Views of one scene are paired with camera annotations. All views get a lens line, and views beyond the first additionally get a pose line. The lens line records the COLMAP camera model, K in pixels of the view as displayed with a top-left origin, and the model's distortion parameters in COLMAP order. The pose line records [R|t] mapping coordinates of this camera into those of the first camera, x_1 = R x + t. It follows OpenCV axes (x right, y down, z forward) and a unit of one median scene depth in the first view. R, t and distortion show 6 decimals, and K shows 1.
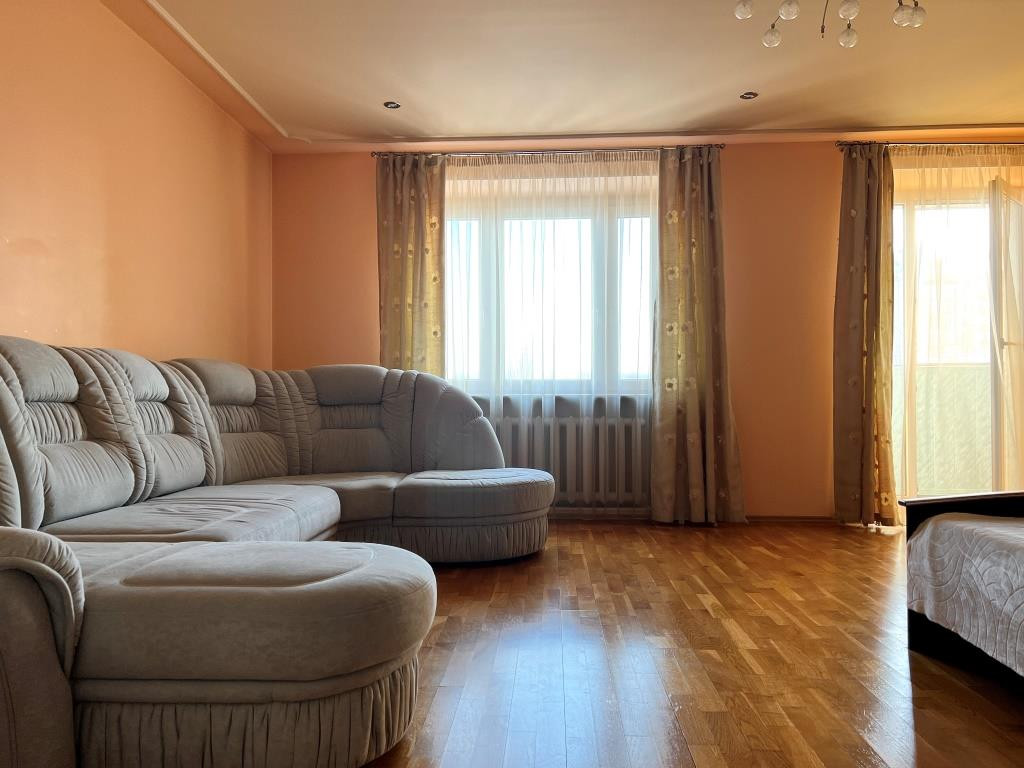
lens RADIAL K [[763.2, 0, 510.4], [0, 763.2, 387.8], [0, 0, 1]] dist [0.052184, -0.058031]
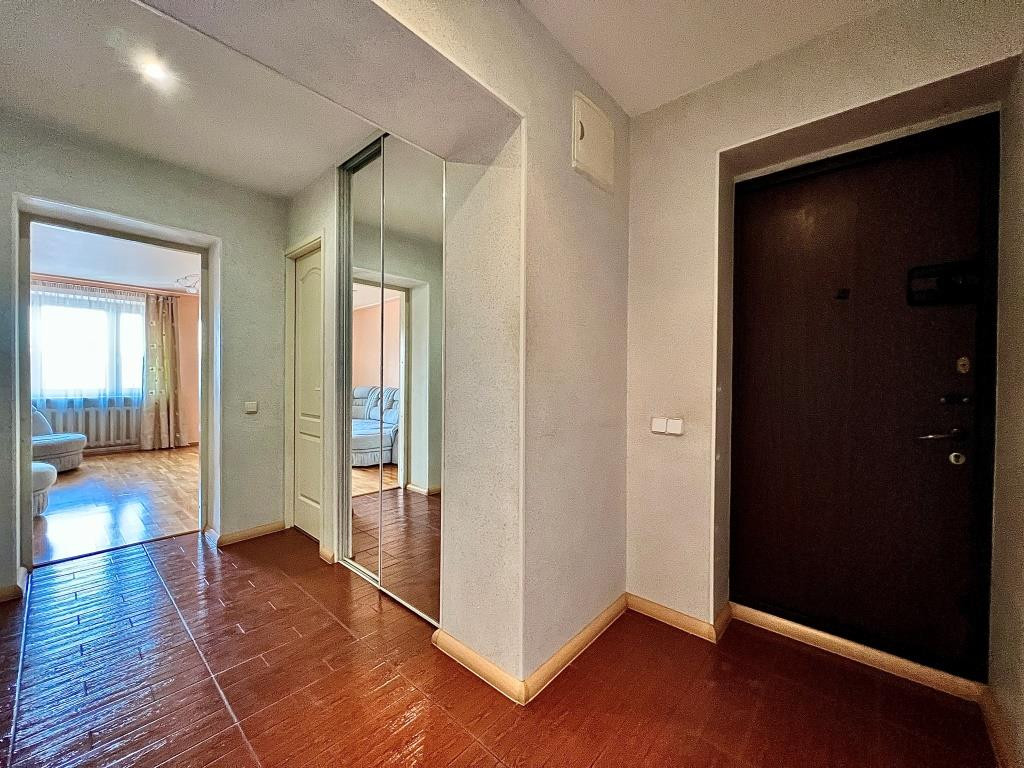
lens RADIAL K [[412.3, 0, 501.5], [0, 412.3, 380.1], [0, 0, 1]] dist [-0.002742, -0.000389]
pose [[0.627948, 0.001100, 0.778254, -0.106275], [-0.019670, 0.999702, 0.014459, -0.083197], [-0.778006, -0.024388, 0.627783, -0.666724]]
